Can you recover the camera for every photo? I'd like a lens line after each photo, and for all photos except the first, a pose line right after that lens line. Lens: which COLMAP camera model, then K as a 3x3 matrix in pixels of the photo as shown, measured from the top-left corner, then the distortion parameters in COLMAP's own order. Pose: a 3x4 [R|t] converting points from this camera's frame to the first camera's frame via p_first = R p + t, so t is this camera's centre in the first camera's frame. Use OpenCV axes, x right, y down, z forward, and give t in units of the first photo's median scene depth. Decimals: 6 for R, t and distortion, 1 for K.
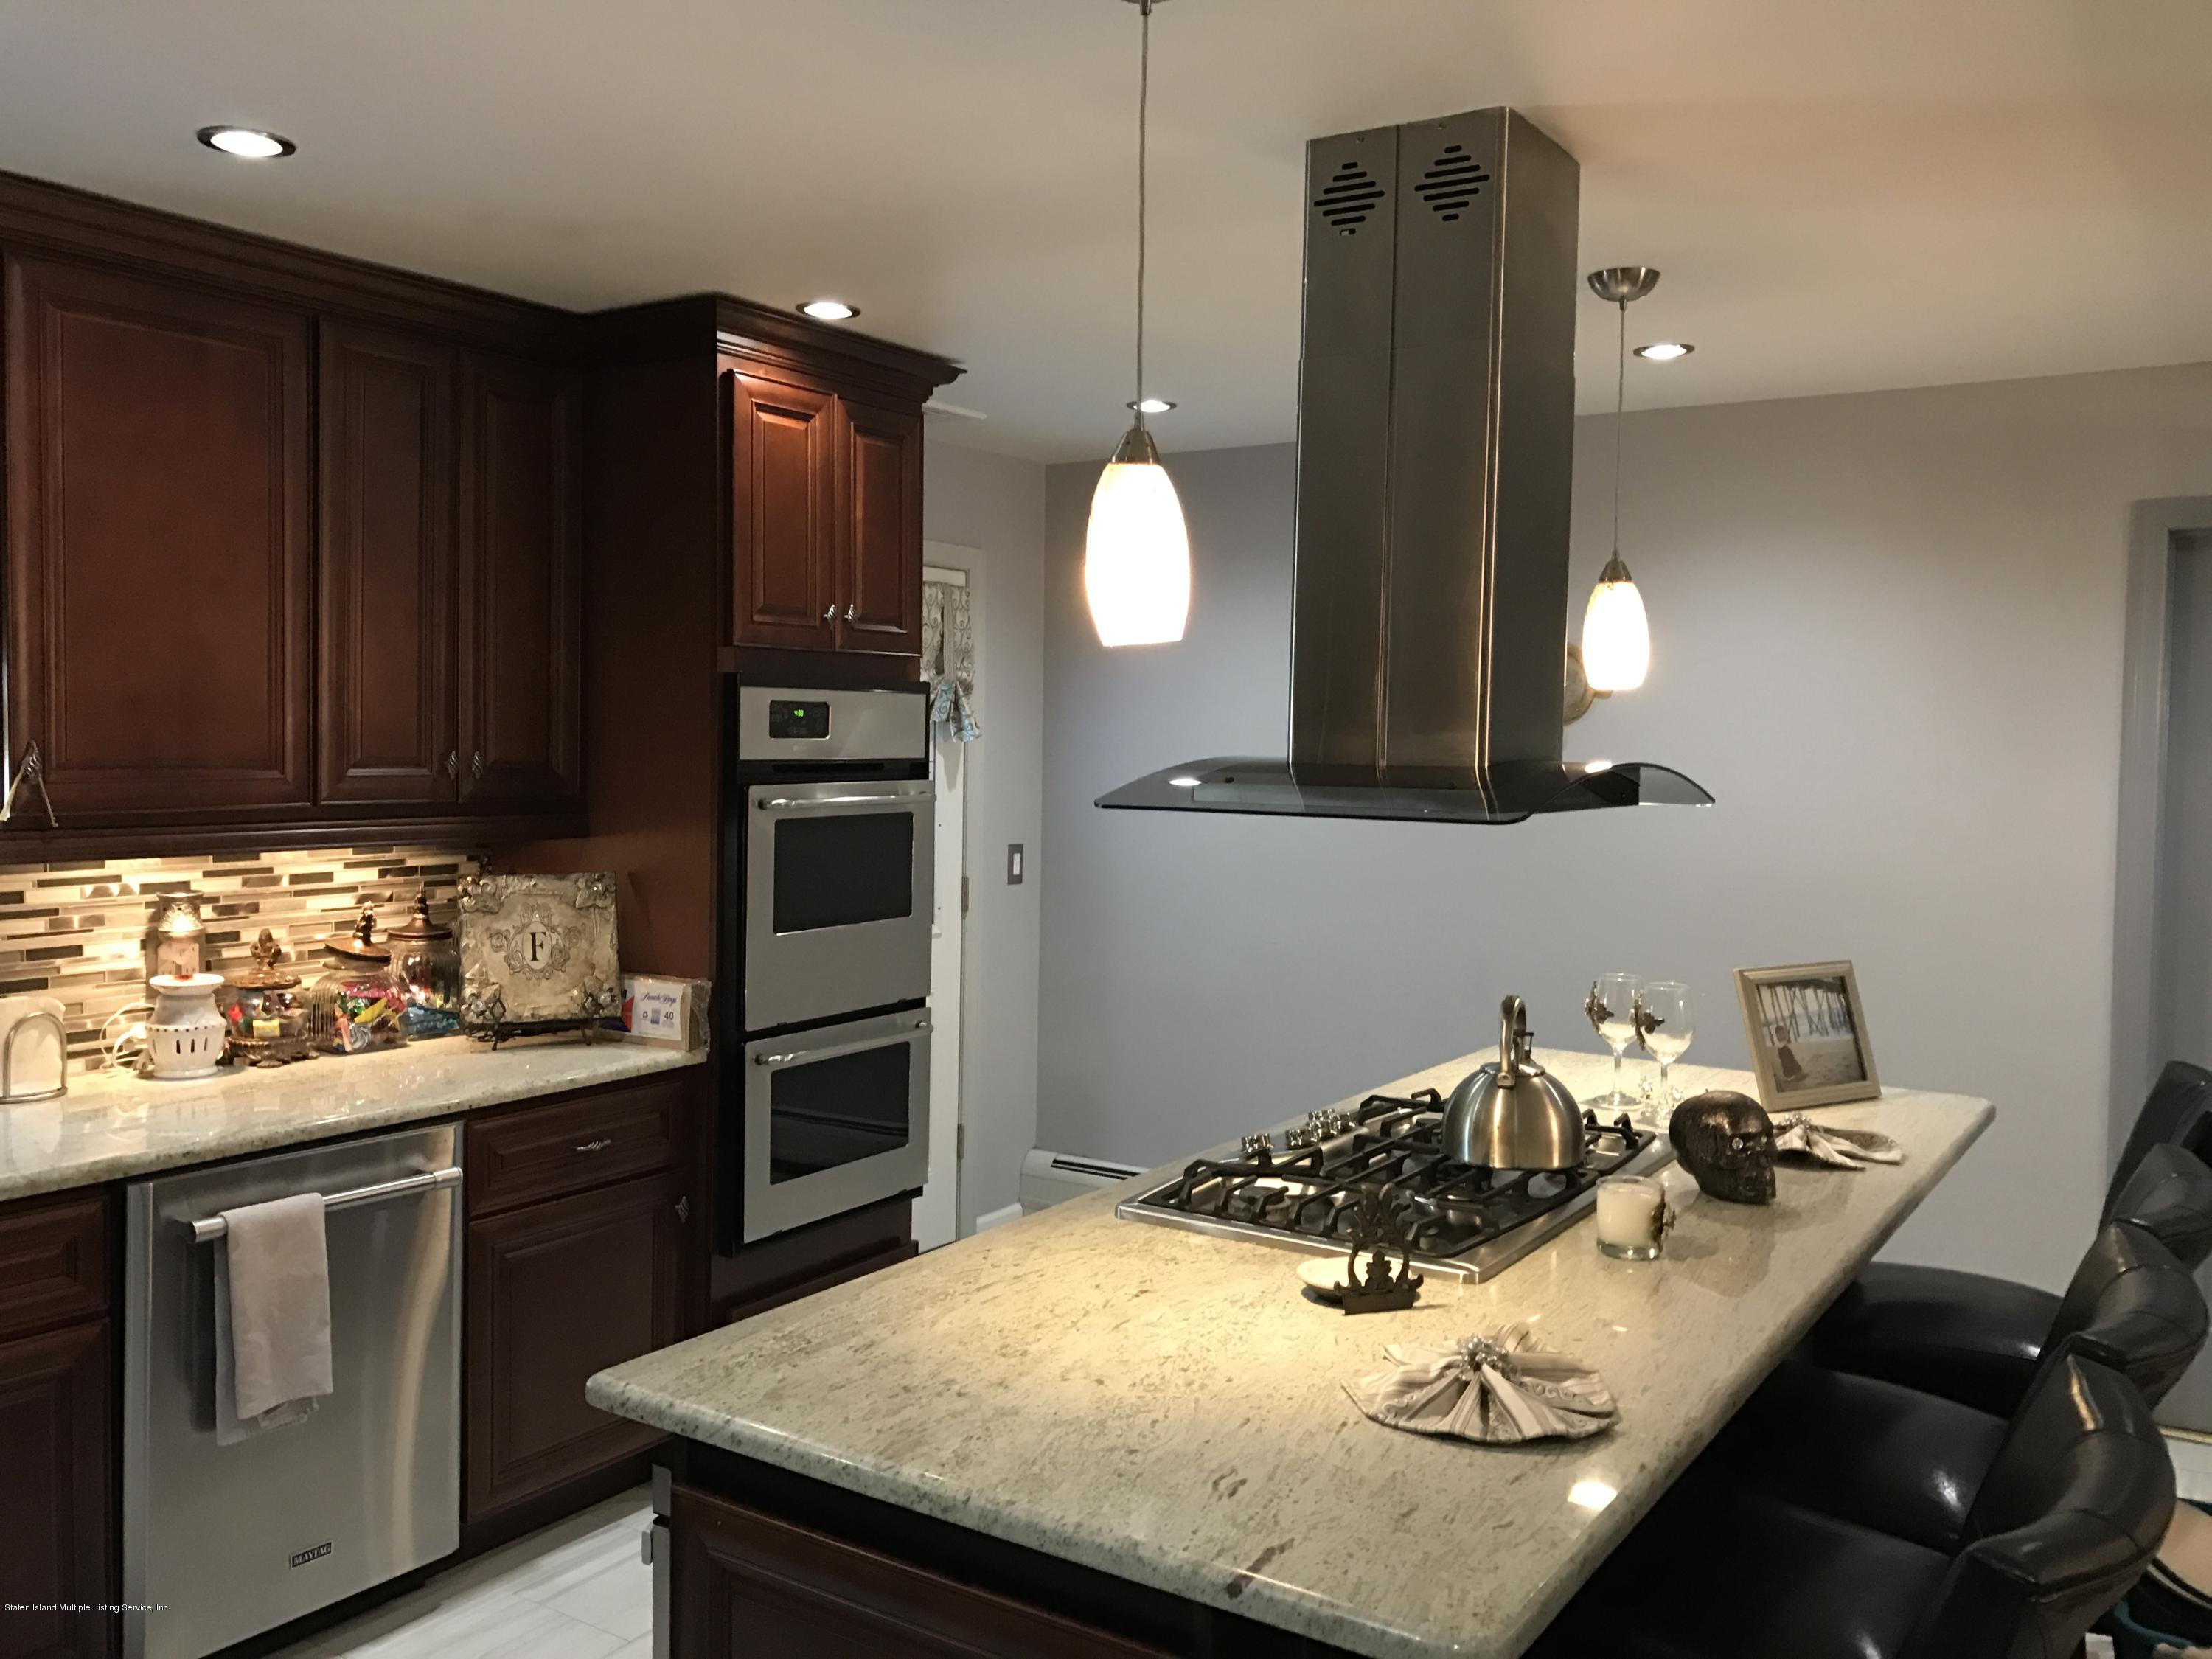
lens RADIAL K [[1836.5, 0, 1097.4], [0, 1836.5, 816.3], [0, 0, 1]] dist [0.027082, -0.001800]
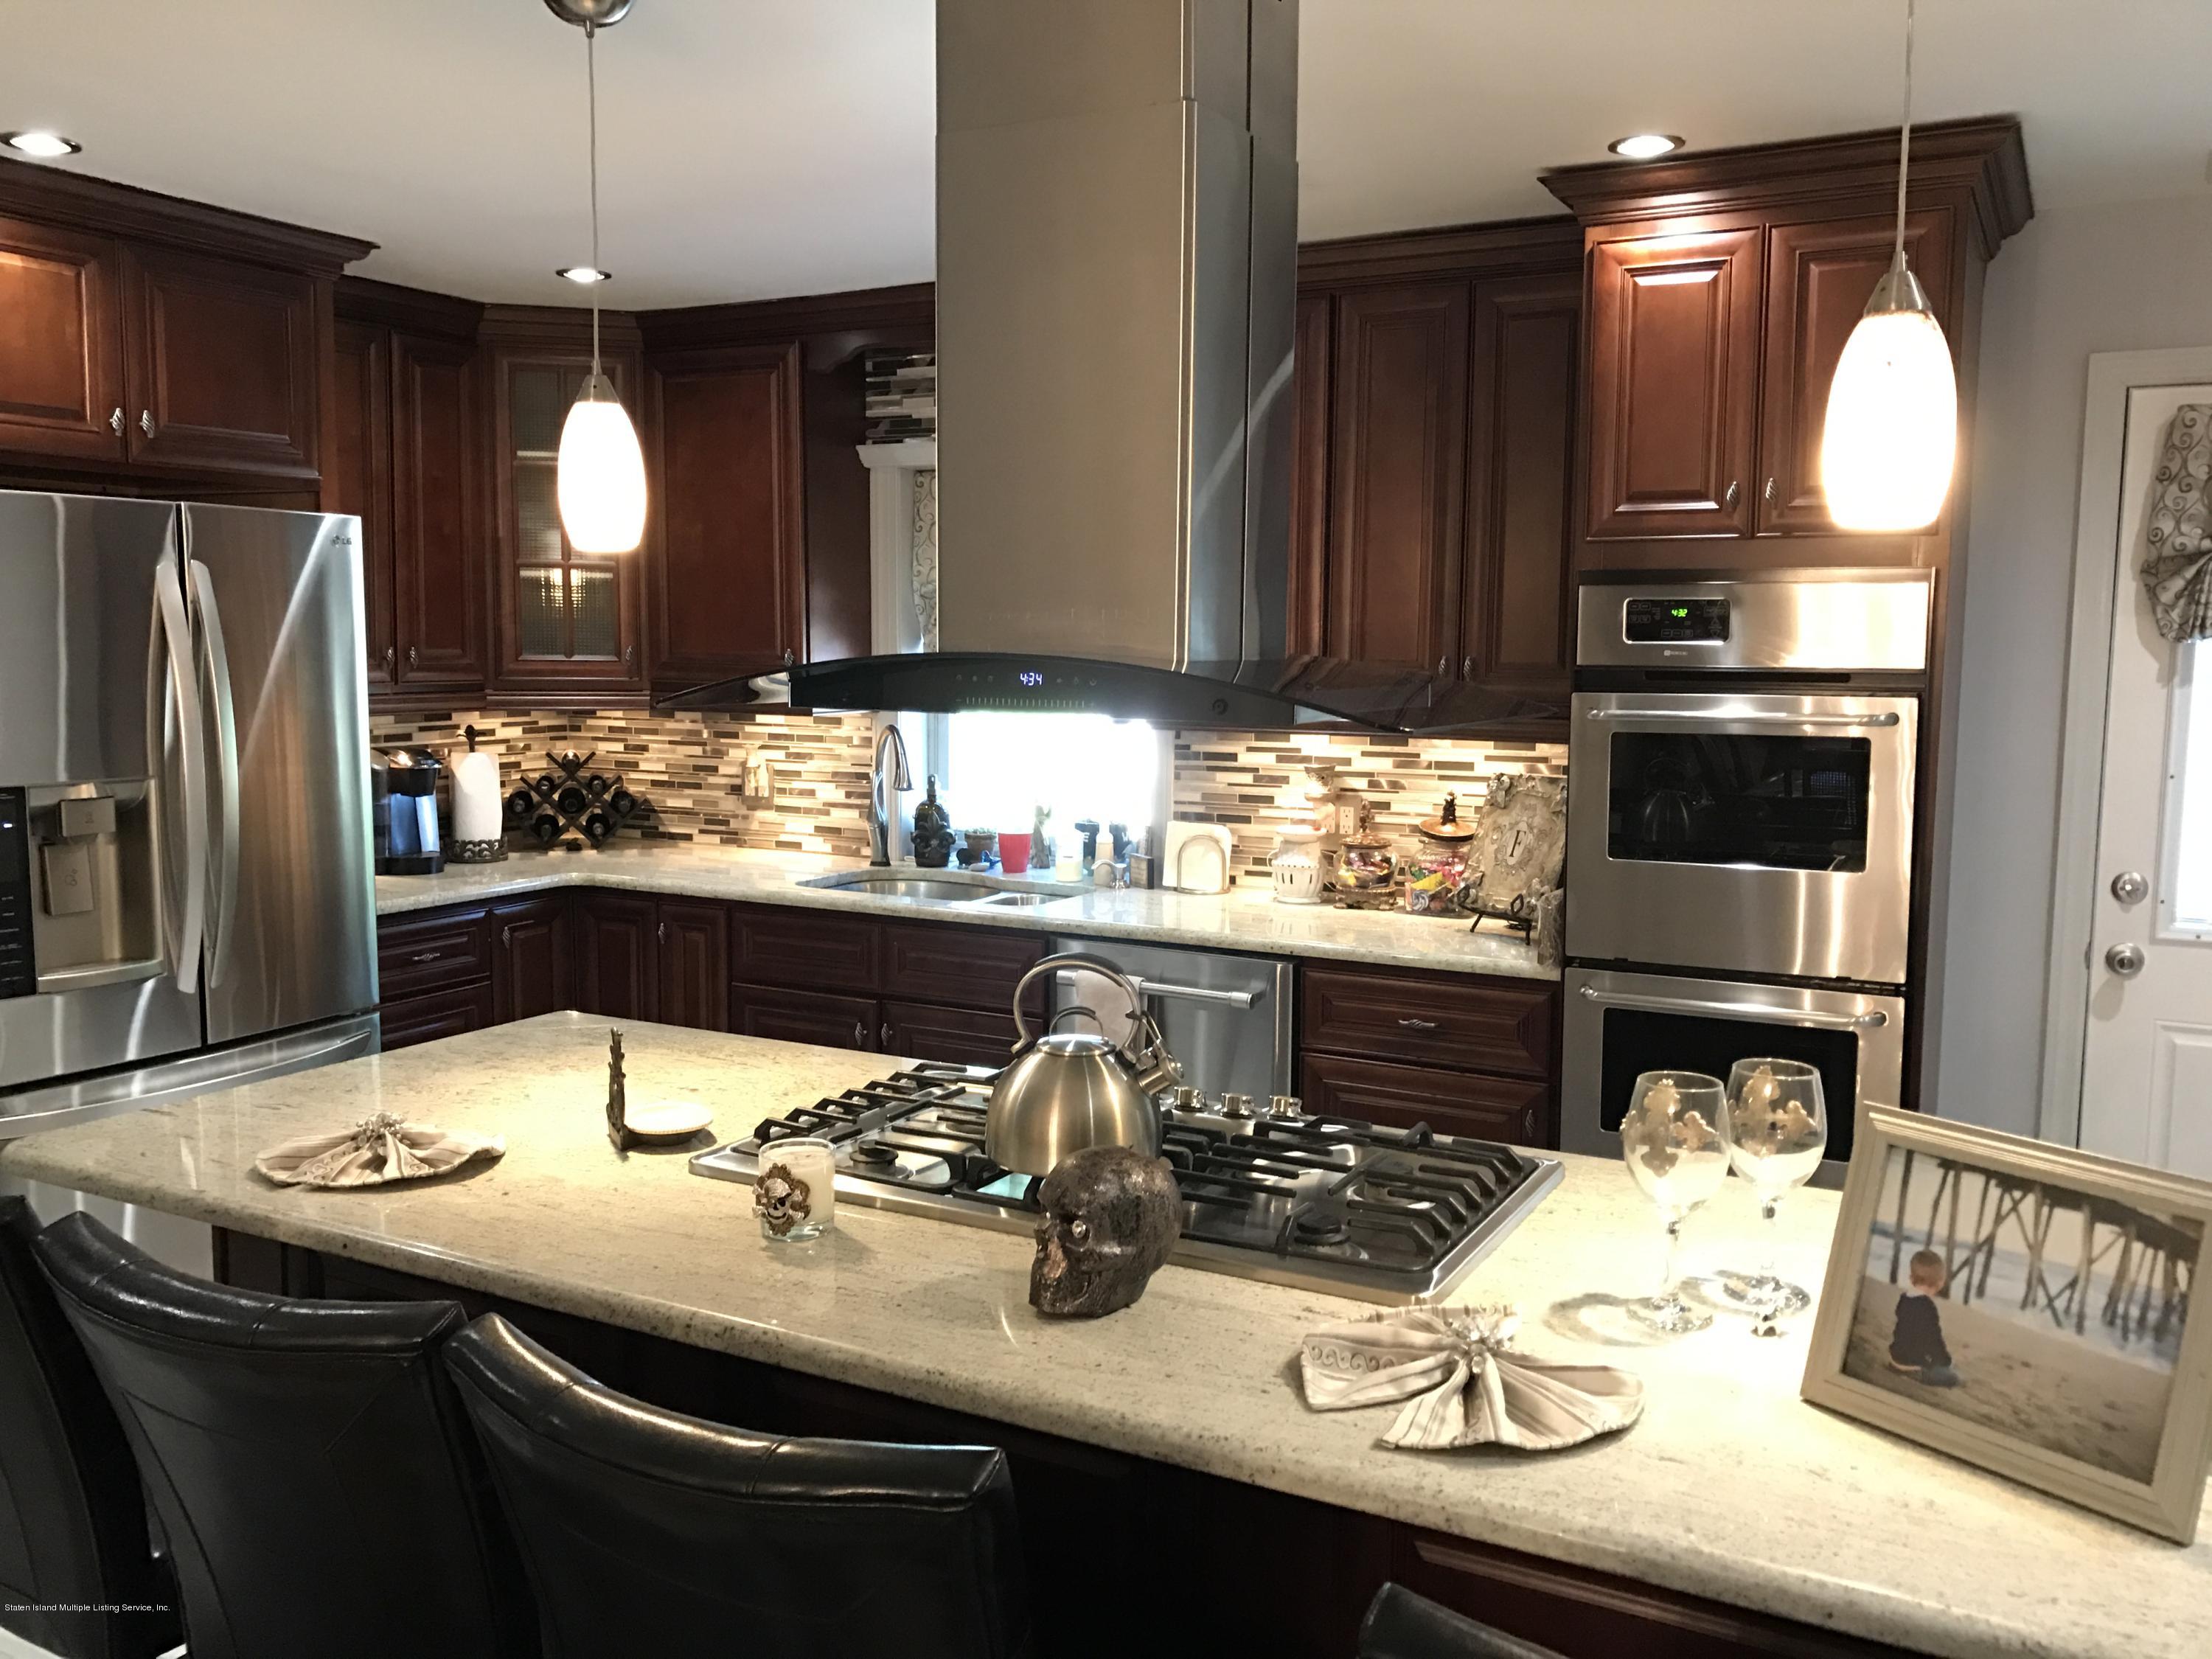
lens RADIAL K [[1836.5, 0, 1098.1], [0, 1836.5, 830.0], [0, 0, 1]] dist [0.027082, -0.001800]
pose [[0.068770, 0.091025, -0.993471, 0.778298], [-0.049441, 0.994916, 0.087735, -0.018502], [0.996407, 0.043085, 0.072921, 0.742691]]
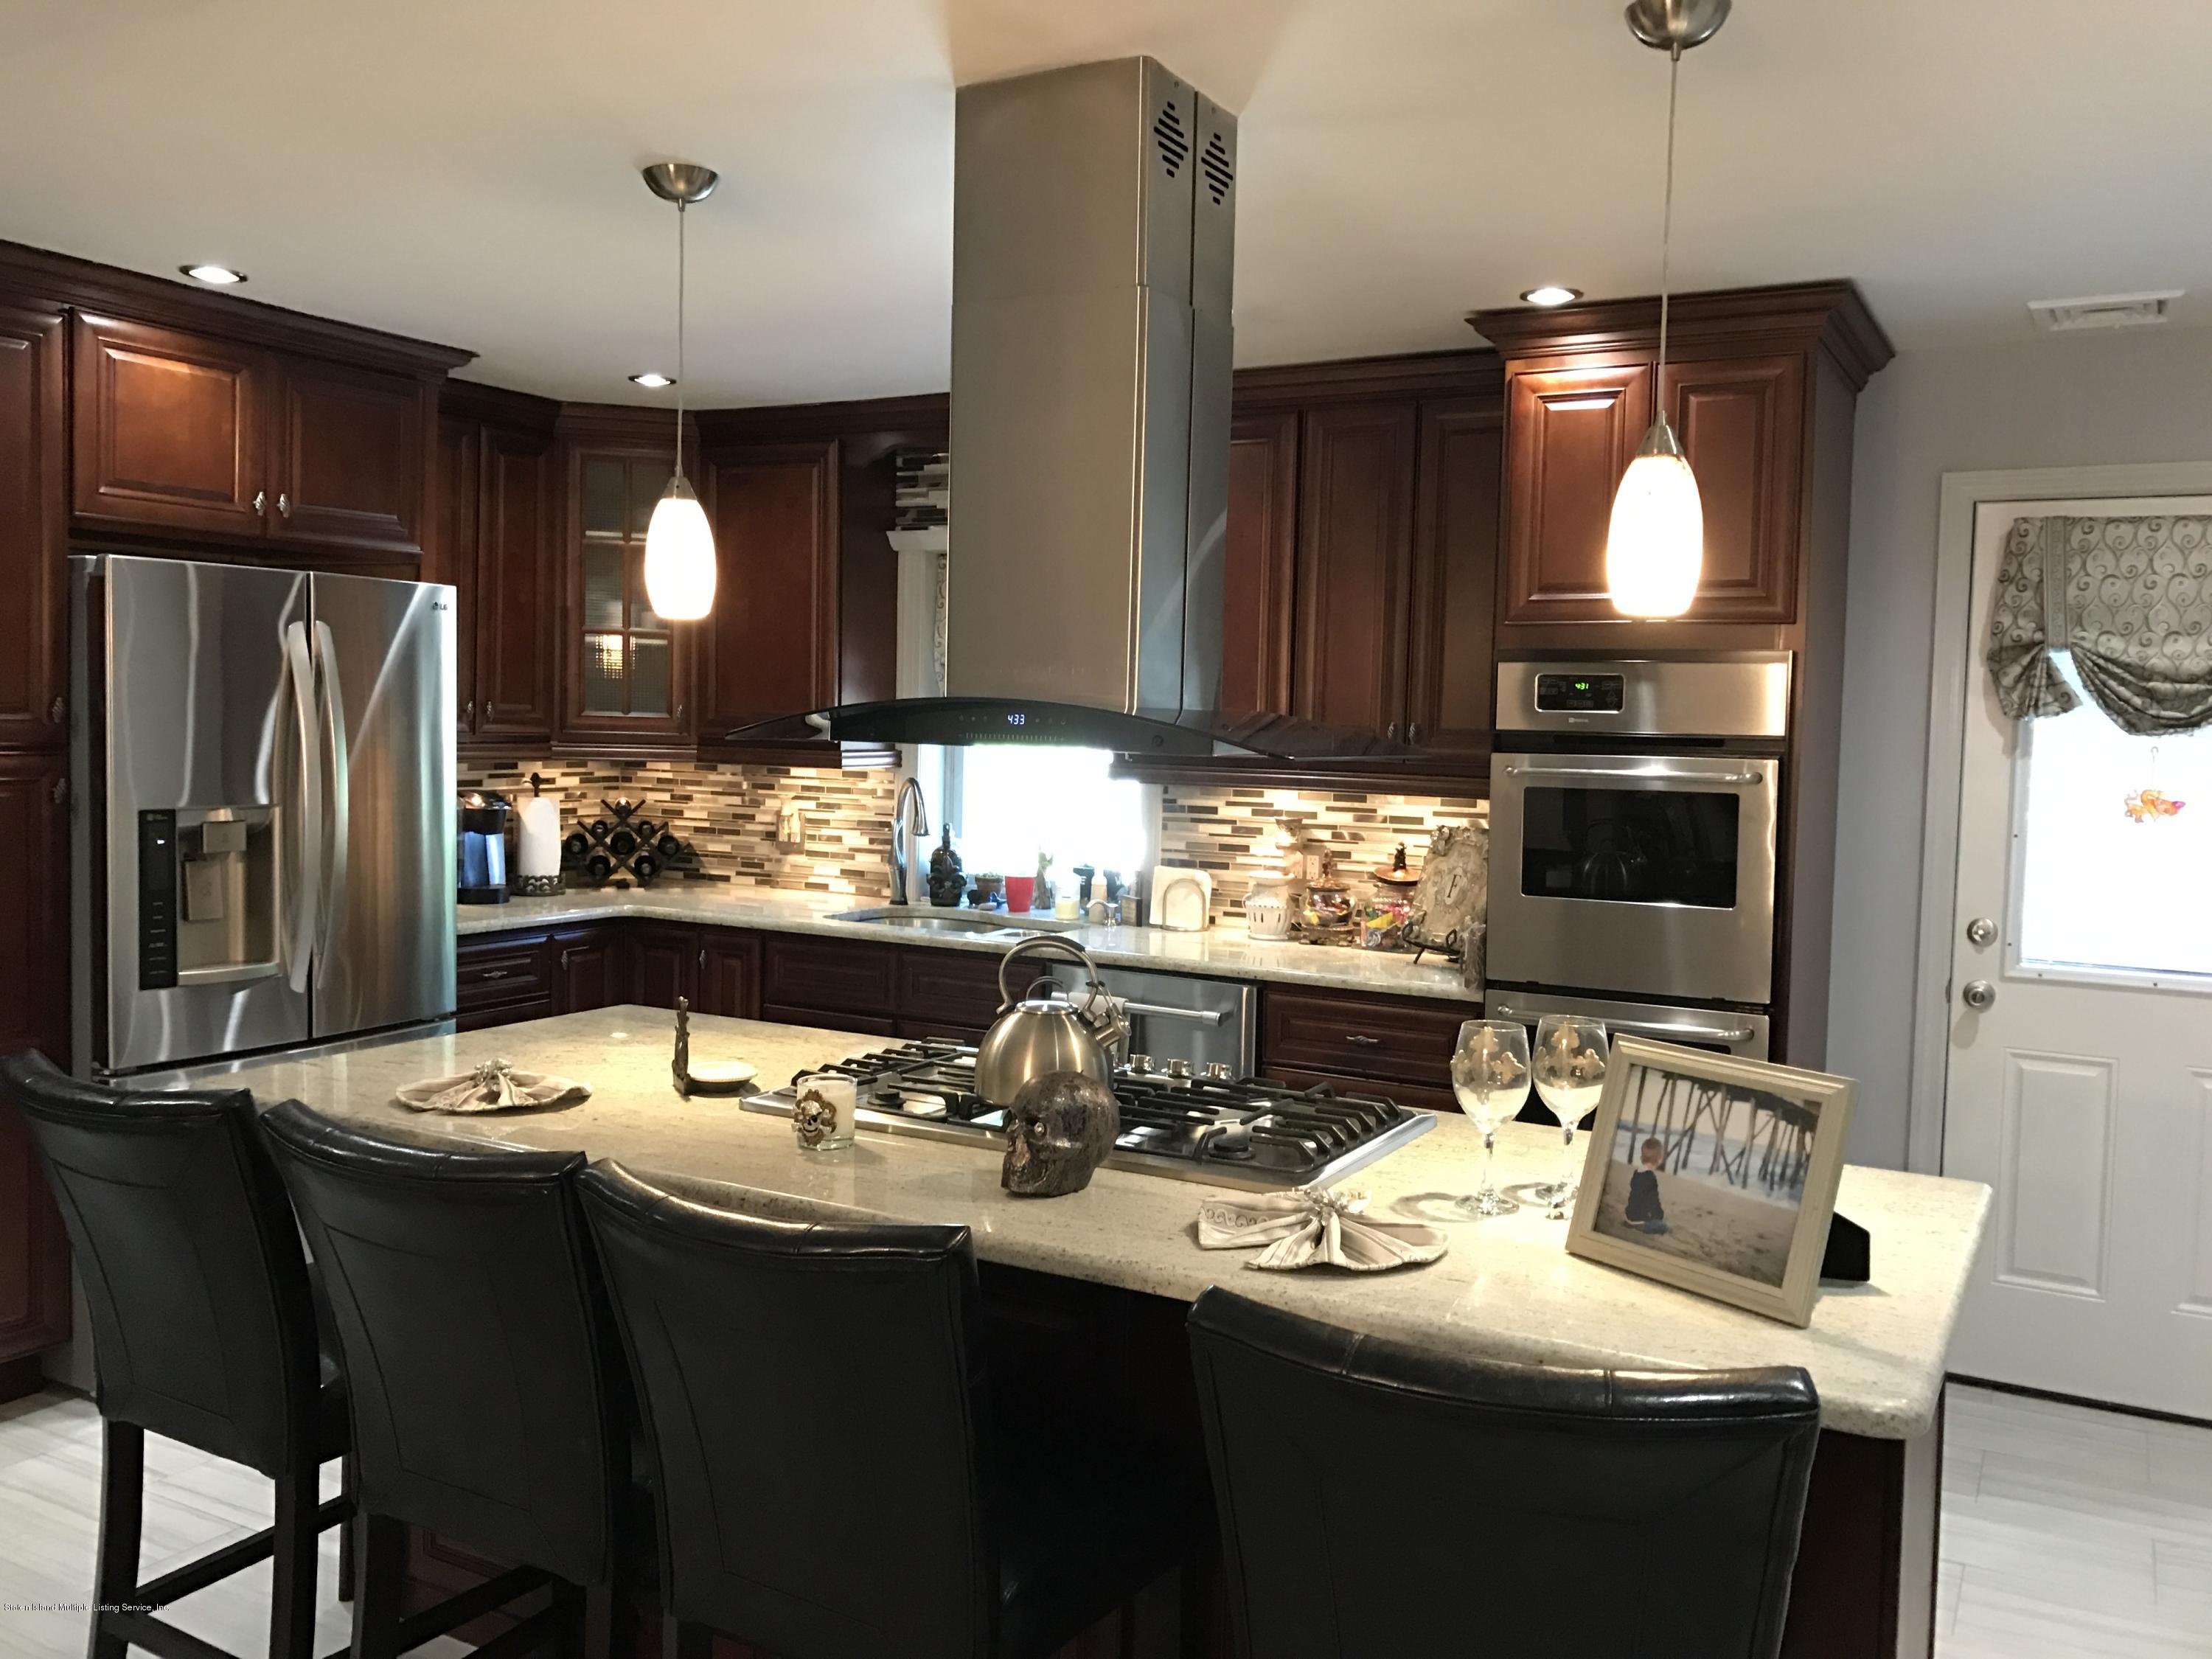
lens RADIAL K [[1836.5, 0, 1106.5], [0, 1836.5, 827.9], [0, 0, 1]] dist [0.027082, -0.001800]
pose [[0.059859, 0.048309, -0.997037, 0.948449], [-0.066444, 0.996806, 0.044309, -0.005606], [0.995993, 0.063595, 0.062877, 0.754270]]
